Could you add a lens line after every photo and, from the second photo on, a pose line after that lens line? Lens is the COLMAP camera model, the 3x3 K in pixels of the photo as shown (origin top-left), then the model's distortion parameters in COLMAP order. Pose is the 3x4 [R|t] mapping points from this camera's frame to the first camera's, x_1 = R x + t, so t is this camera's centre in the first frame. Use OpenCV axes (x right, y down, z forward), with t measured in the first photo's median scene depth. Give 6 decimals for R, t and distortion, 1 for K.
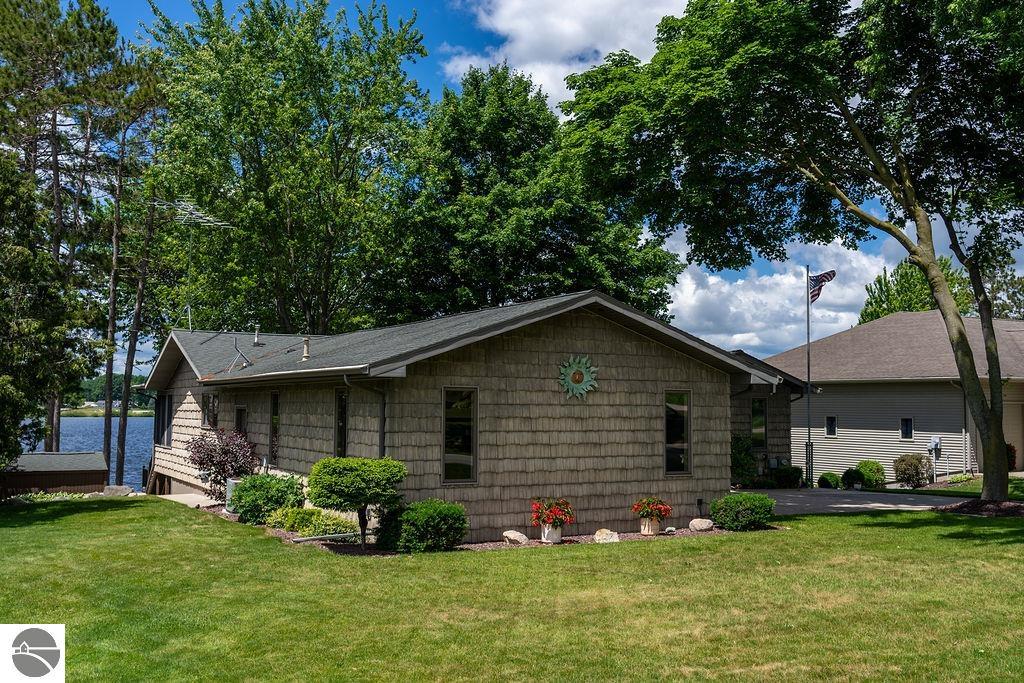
lens RADIAL K [[970.9, 0, 512.0], [0, 970.9, 341.2], [0, 0, 1]] dist [0.001876, 0.000000]
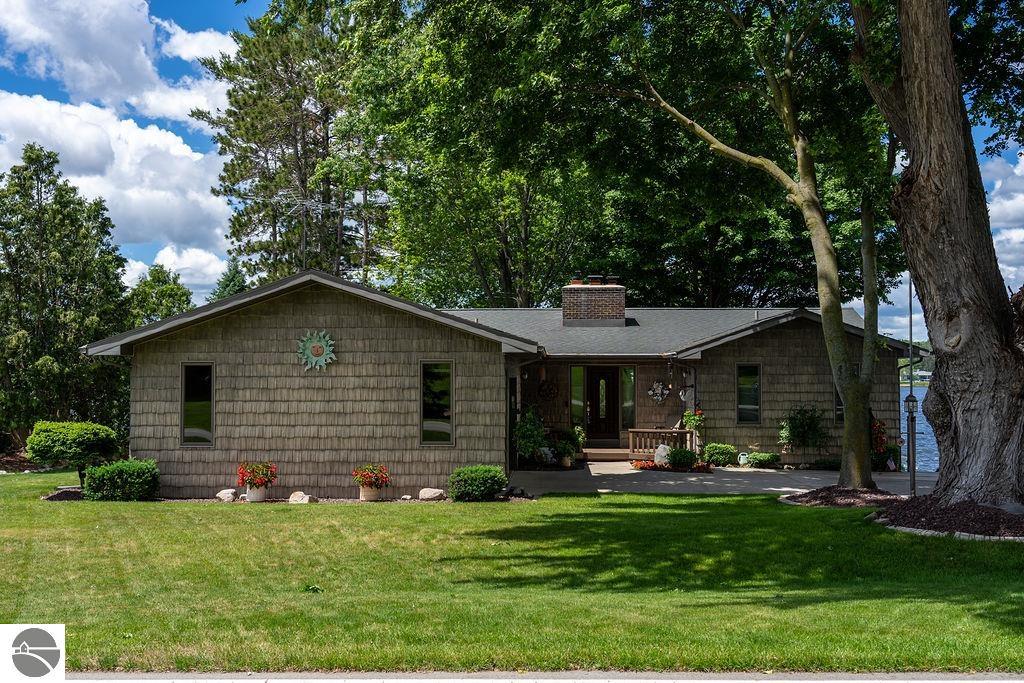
lens RADIAL K [[1064.4, 0, 512.2], [0, 1064.4, 342.1], [0, 0, 1]] dist [-0.001000, 0.000000]
pose [[0.868407, -0.023478, -0.495296, 0.847105], [0.042977, 0.998683, 0.028013, 0.004679], [0.493986, -0.045613, 0.868273, 0.094788]]
